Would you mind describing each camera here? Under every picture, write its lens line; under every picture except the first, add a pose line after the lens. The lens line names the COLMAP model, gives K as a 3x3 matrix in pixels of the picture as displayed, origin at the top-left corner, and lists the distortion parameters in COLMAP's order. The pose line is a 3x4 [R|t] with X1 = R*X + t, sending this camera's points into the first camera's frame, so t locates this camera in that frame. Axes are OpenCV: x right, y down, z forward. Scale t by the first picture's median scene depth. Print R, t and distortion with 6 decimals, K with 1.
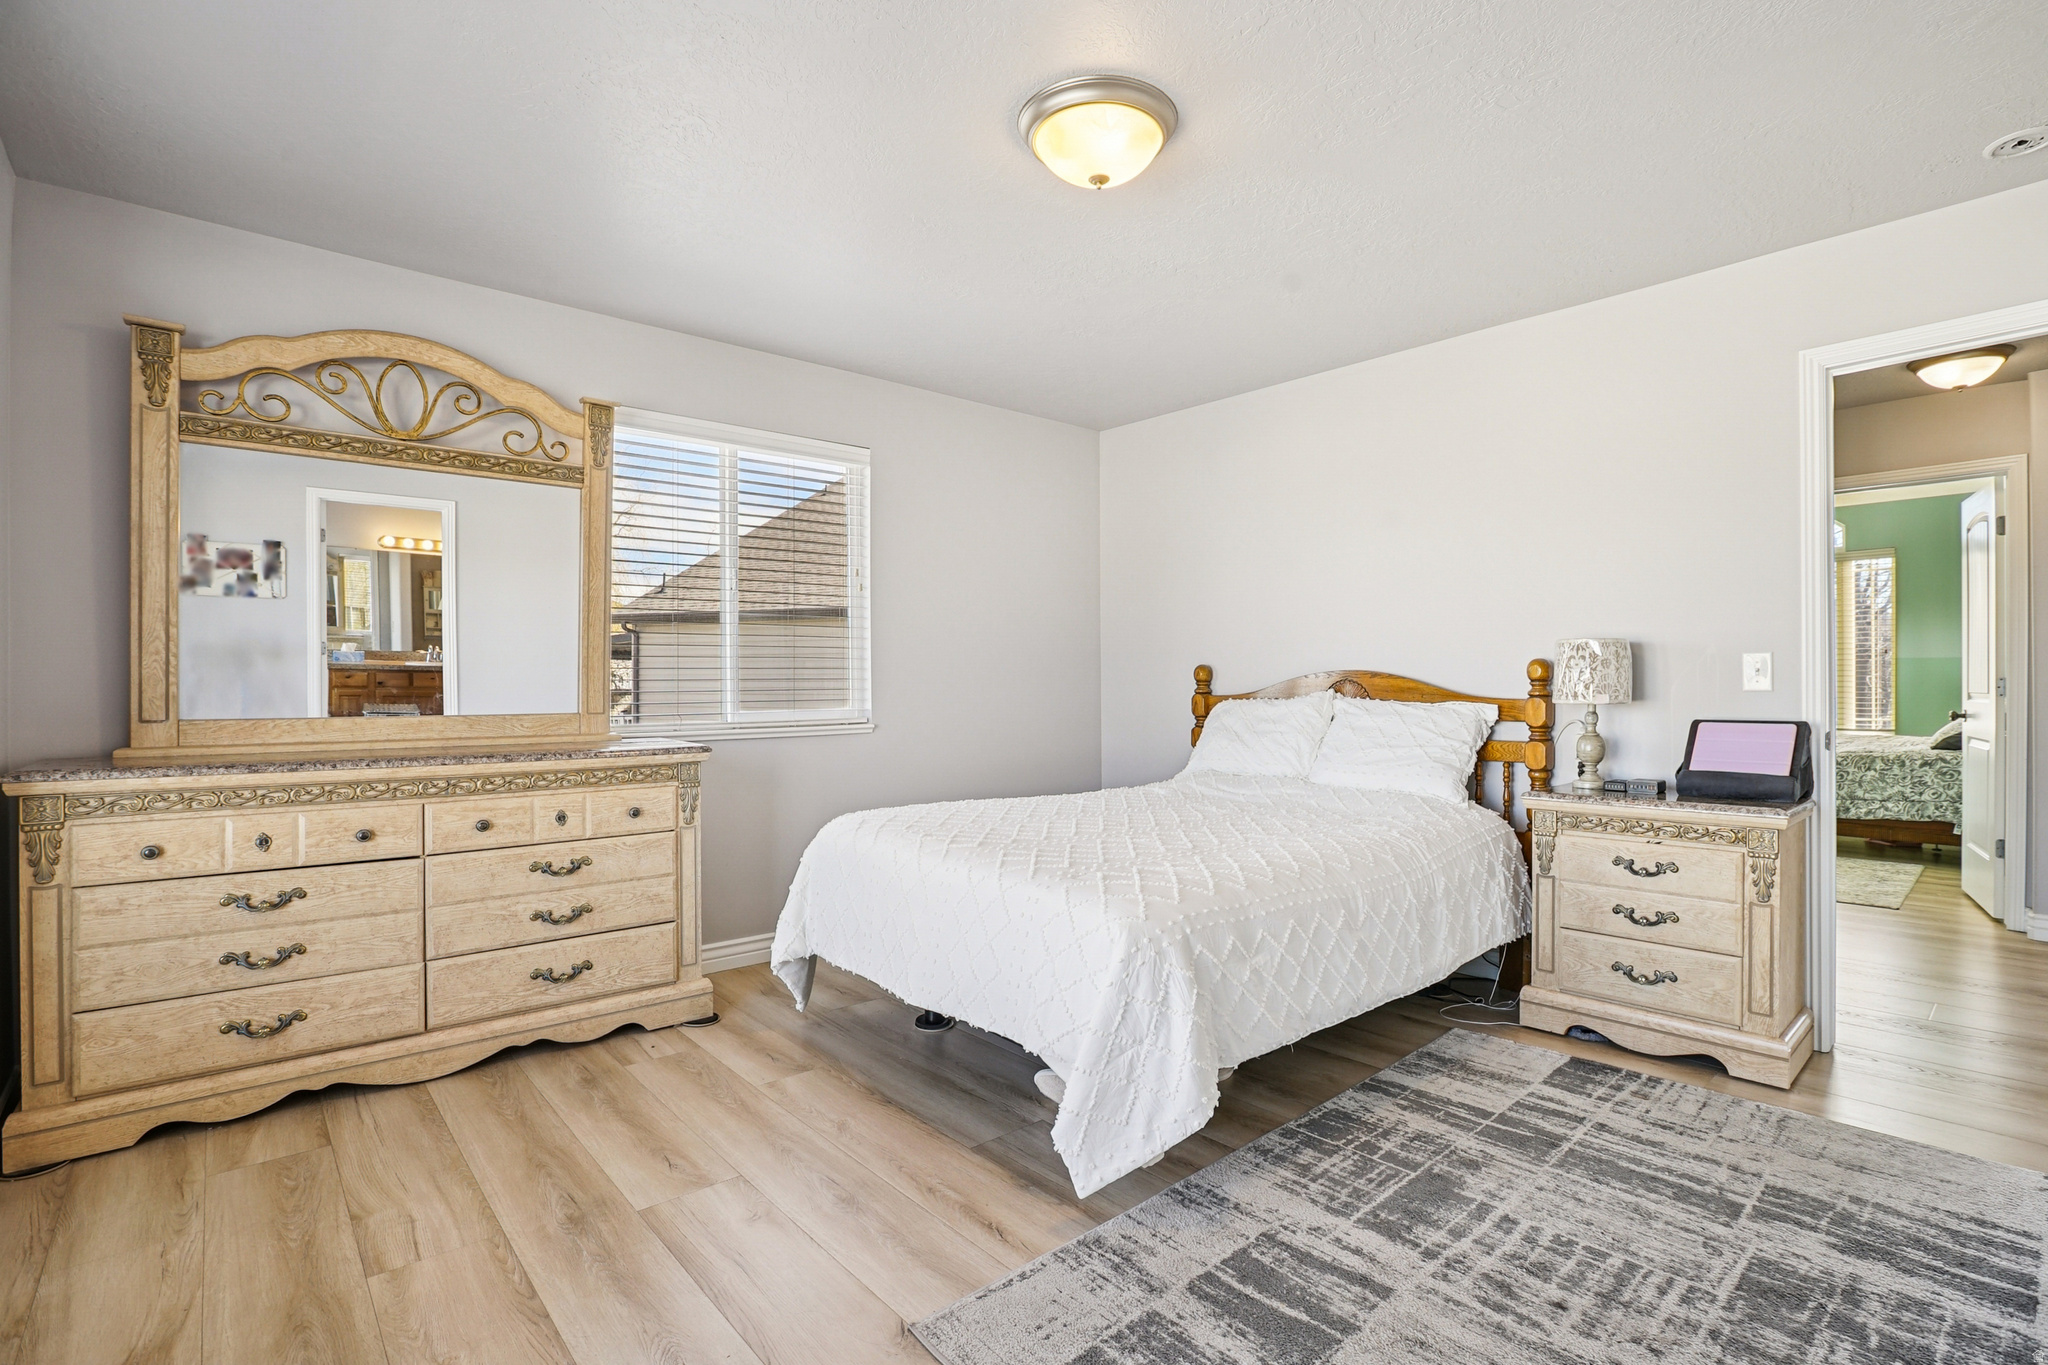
lens RADIAL K [[950.0, 0, 1037.2], [0, 950.0, 685.2], [0, 0, 1]] dist [-0.055613, 0.021106]
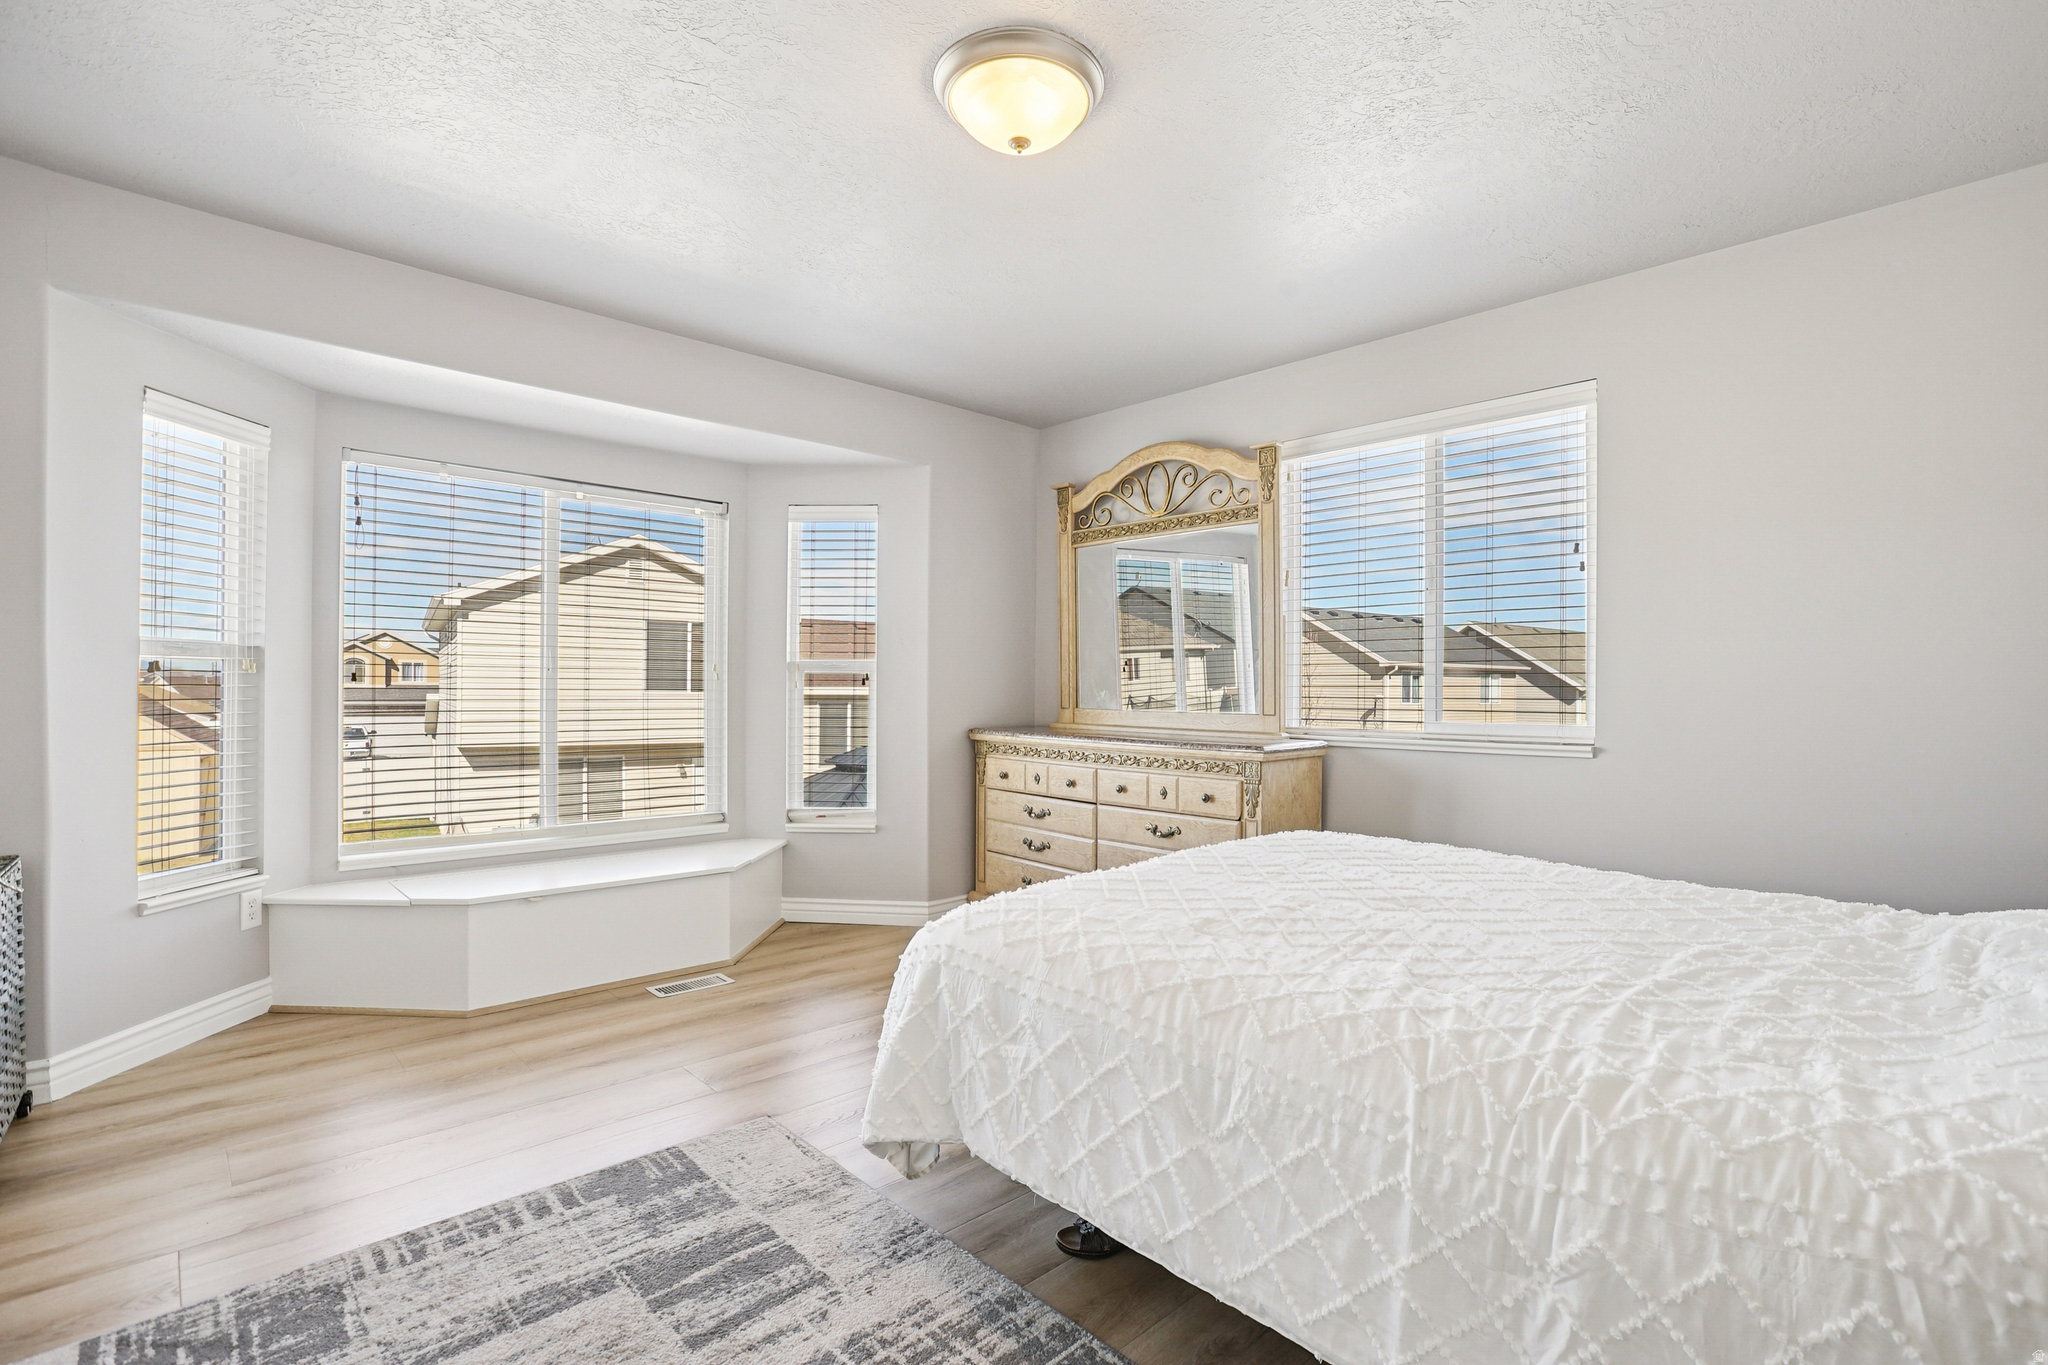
lens RADIAL K [[950.0, 0, 1037.2], [0, 950.0, 685.2], [0, 0, 1]] dist [-0.055613, 0.021106]
pose [[0.038229, -0.005299, -0.999255, 0.932114], [-0.016214, 0.999851, -0.005922, 0.006252], [0.999137, 0.016428, 0.038137, 0.926797]]
